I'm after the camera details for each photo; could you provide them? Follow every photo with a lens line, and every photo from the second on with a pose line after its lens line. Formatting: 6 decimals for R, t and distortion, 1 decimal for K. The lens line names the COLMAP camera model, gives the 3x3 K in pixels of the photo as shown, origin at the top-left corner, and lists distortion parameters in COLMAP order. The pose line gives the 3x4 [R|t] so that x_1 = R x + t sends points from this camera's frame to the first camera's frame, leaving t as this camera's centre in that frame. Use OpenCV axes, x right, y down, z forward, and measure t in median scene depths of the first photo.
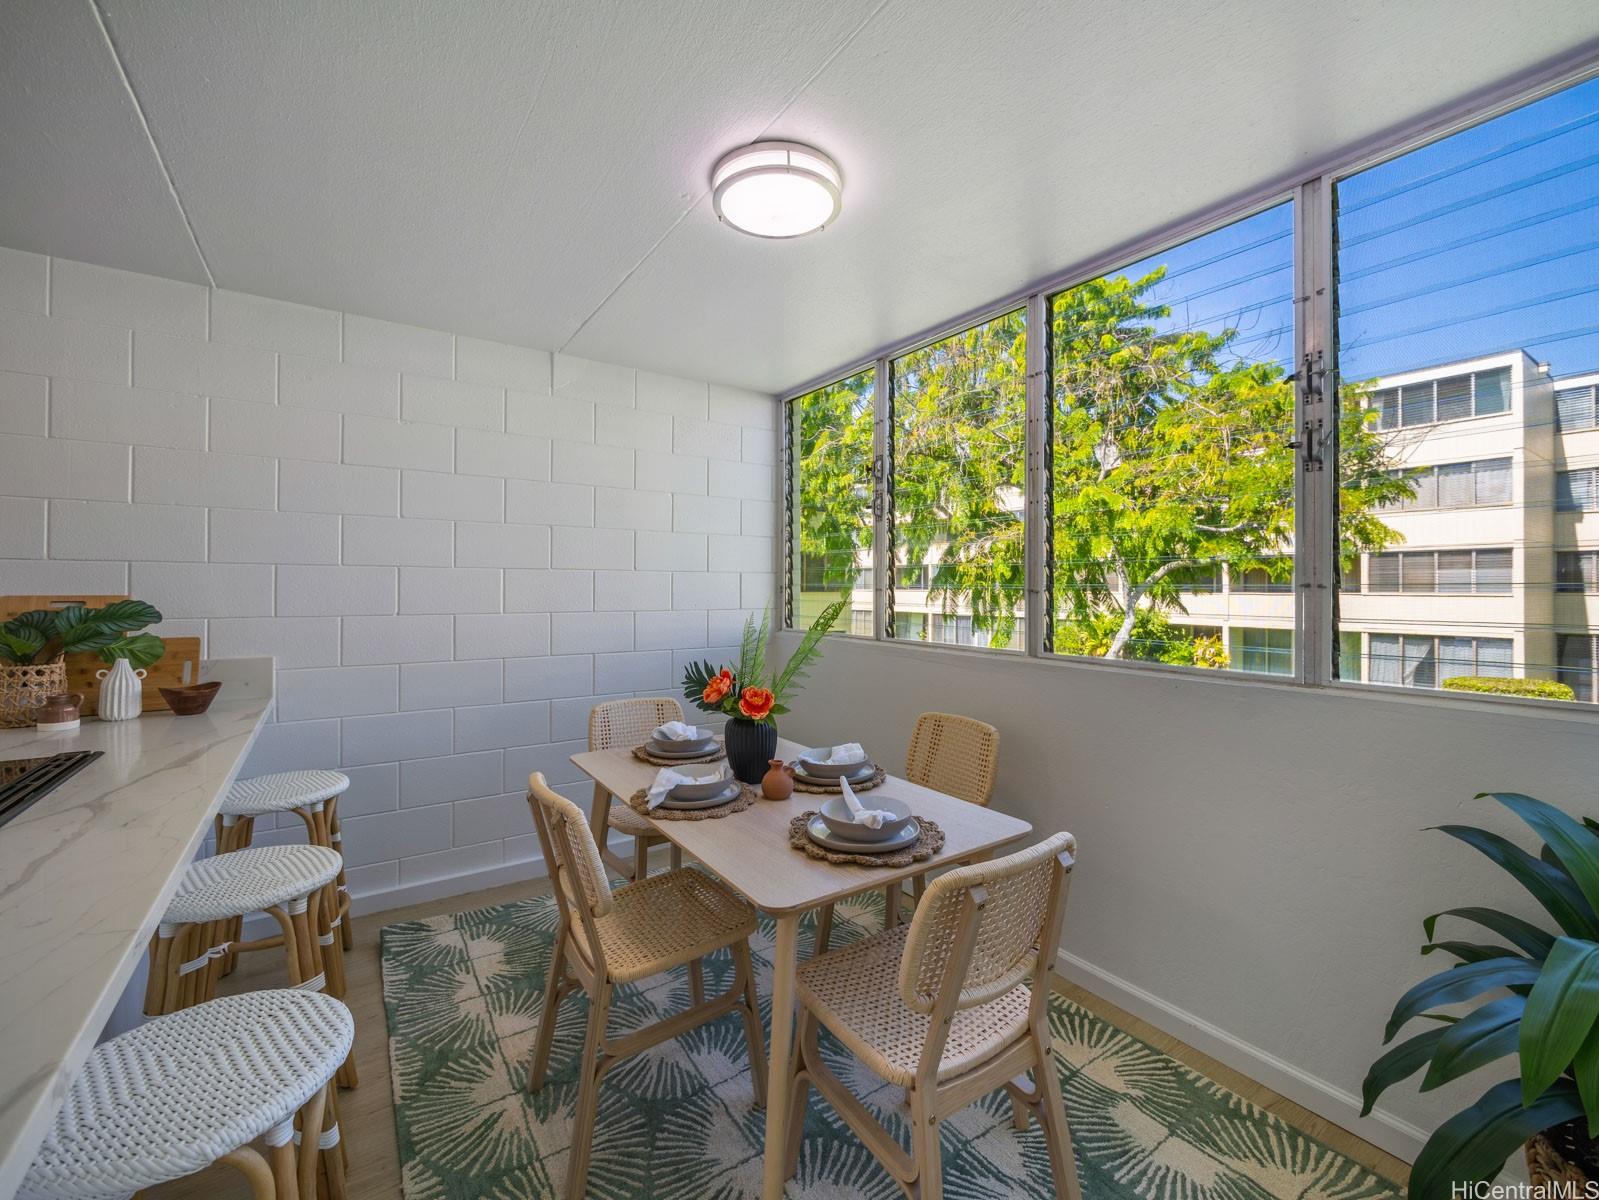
lens RADIAL K [[663.0, 0, 799.8], [0, 663.0, 589.8], [0, 0, 1]] dist [-0.001514, 0.000163]
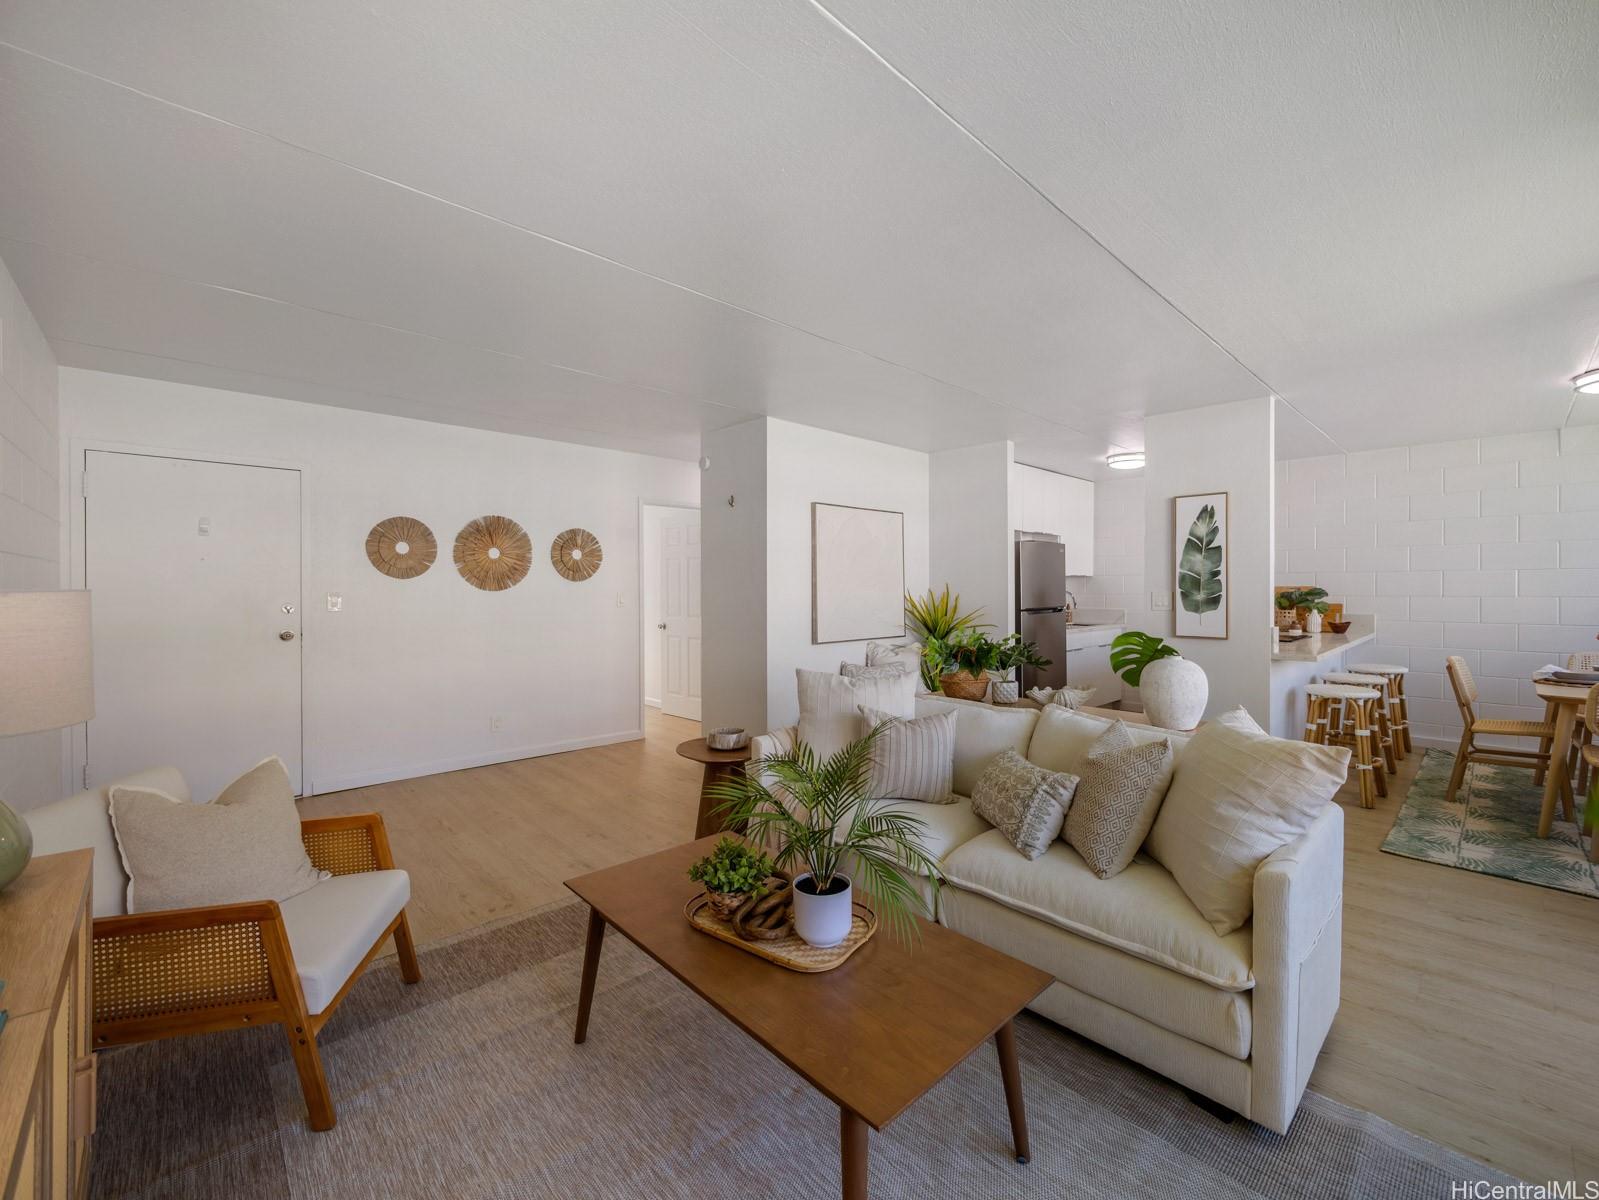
lens RADIAL K [[663.0, 0, 799.8], [0, 663.0, 589.8], [0, 0, 1]] dist [-0.001514, 0.000163]
pose [[0.147997, 0.000968, -0.988987, 1.263145], [0.006018, 0.999980, 0.001879, 0.006691], [0.988970, -0.006230, 0.147988, -1.395974]]
